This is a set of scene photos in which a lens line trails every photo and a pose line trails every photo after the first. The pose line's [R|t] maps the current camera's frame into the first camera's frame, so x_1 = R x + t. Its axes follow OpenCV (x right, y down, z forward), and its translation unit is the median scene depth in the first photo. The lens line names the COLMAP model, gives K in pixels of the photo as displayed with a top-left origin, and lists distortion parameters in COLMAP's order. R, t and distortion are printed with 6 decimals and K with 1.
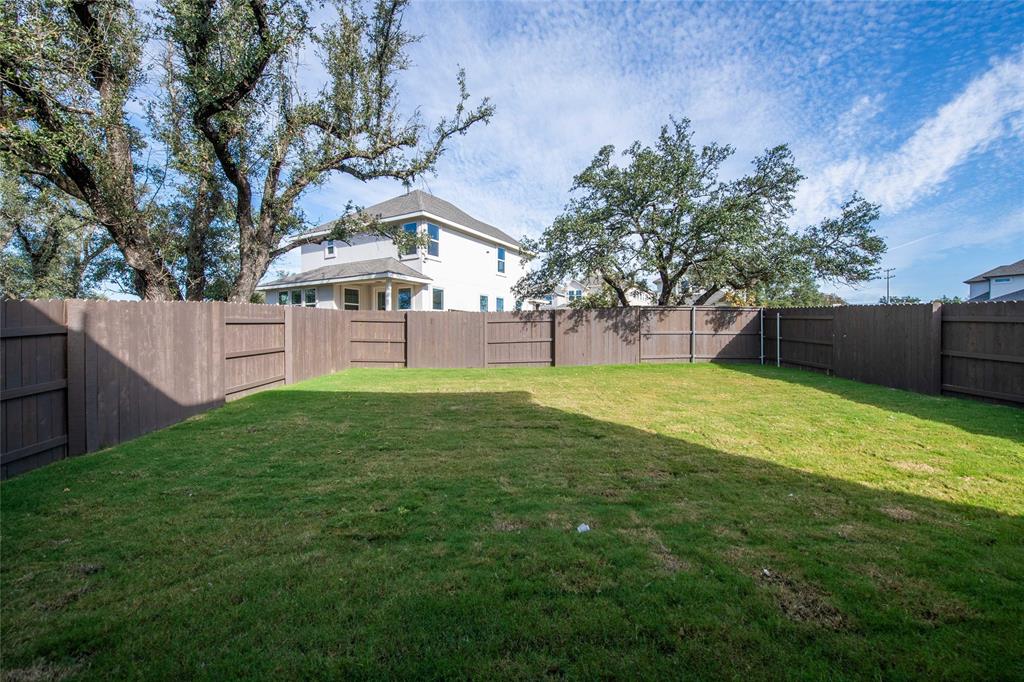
lens RADIAL K [[401.1, 0, 513.2], [0, 401.1, 340.0], [0, 0, 1]] dist [0.006968, -0.000937]
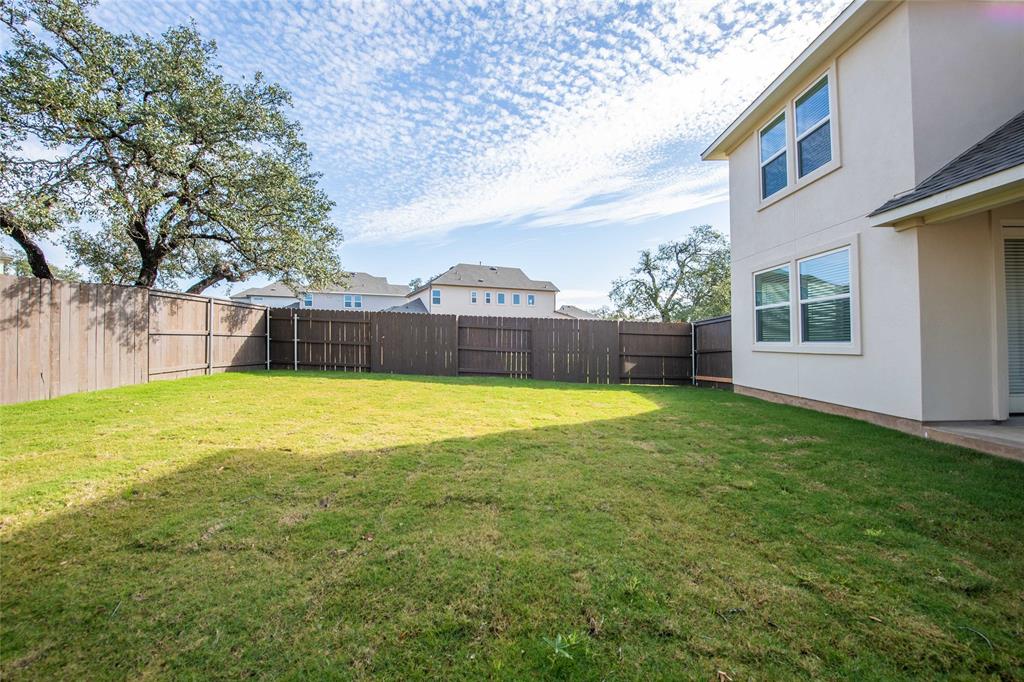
lens RADIAL K [[401.1, 0, 513.0], [0, 401.1, 337.1], [0, 0, 1]] dist [0.006968, -0.000937]
pose [[0.058949, 0.006074, 0.998243, -0.254064], [0.015058, 0.999862, -0.006974, 0.002641], [-0.998147, 0.015442, 0.058849, 0.407968]]
